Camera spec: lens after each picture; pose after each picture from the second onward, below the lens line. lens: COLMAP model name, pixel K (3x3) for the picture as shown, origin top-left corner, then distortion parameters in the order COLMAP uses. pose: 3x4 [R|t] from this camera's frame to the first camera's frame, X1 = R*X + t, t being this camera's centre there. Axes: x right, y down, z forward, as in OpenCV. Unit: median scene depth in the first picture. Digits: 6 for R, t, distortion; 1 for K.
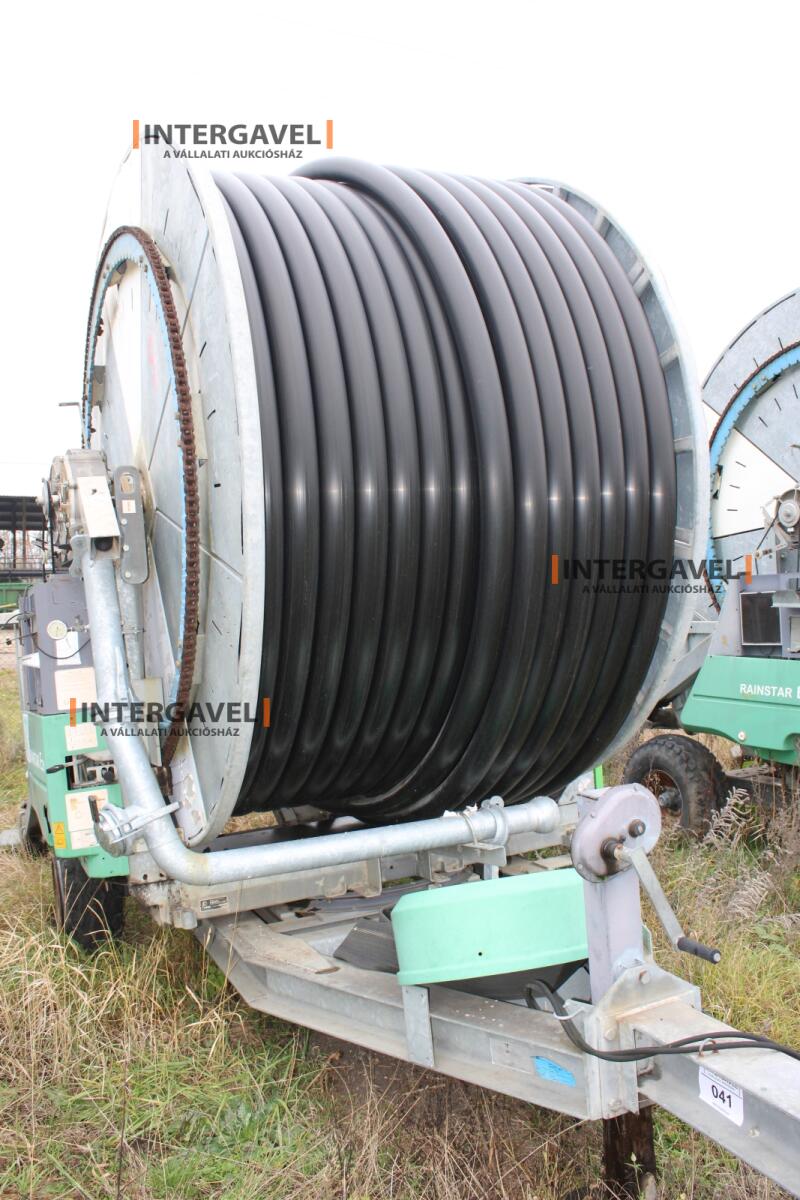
lens RADIAL K [[1018.3, 0, 400.0], [0, 1018.3, 600.0], [0, 0, 1]] dist [-0.161648, 0.165975]
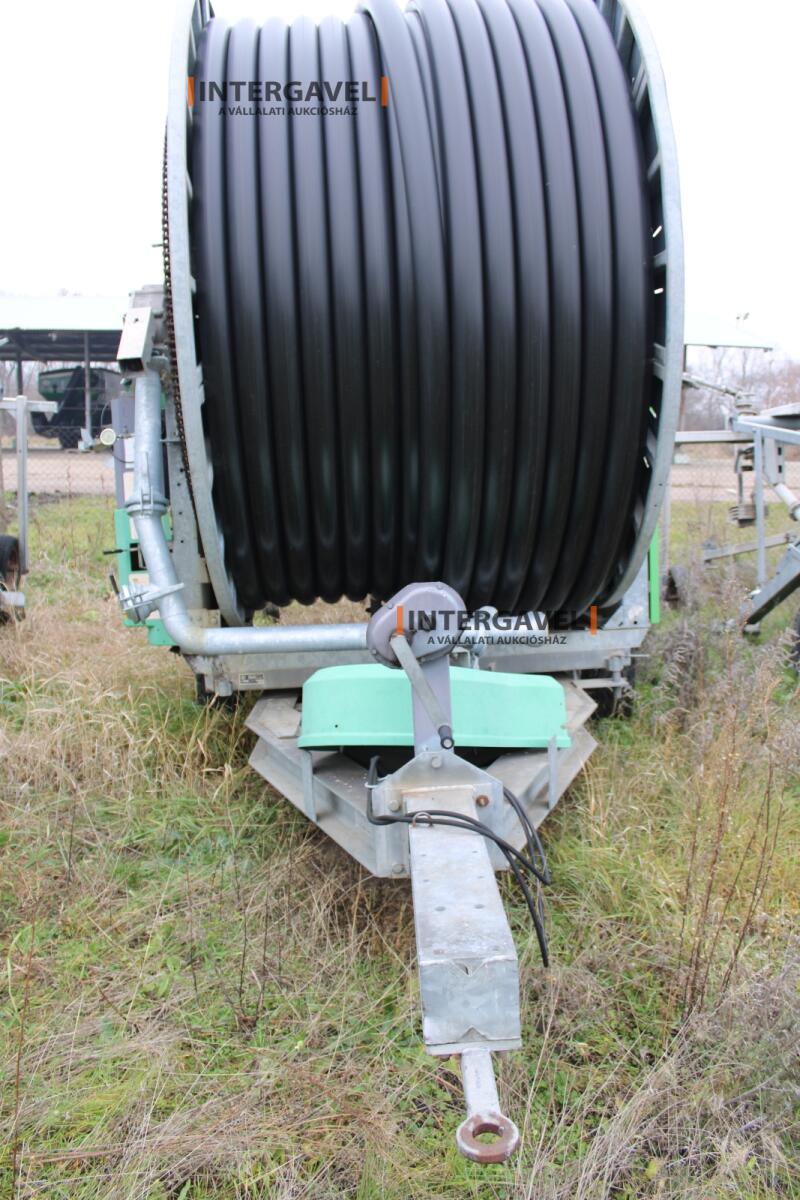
lens RADIAL K [[1011.4, 0, 400.0], [0, 1011.4, 600.0], [0, 0, 1]] dist [-0.164392, 0.149162]
pose [[0.926184, 0.080877, -0.368296, 0.423330], [-0.021625, 0.986512, 0.162254, 0.020103], [0.376451, -0.142312, 0.915441, 0.000994]]
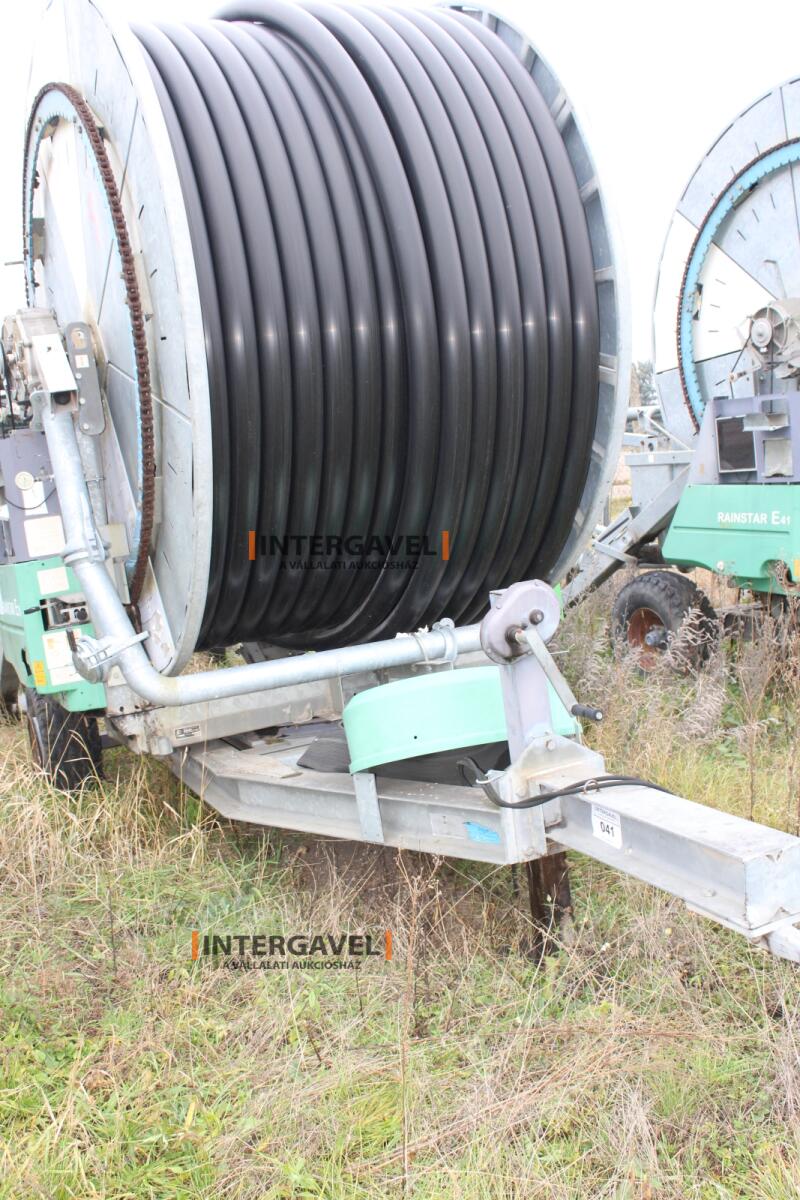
lens RADIAL K [[1218.7, 0, 407.1], [0, 1218.7, 595.3], [0, 0, 1]] dist [-0.127766, 0.179780]
pose [[0.998776, -0.049378, -0.002912, 0.063050], [0.049384, 0.992084, 0.115456, 0.021710], [-0.002812, -0.115459, 0.993308, -0.287117]]
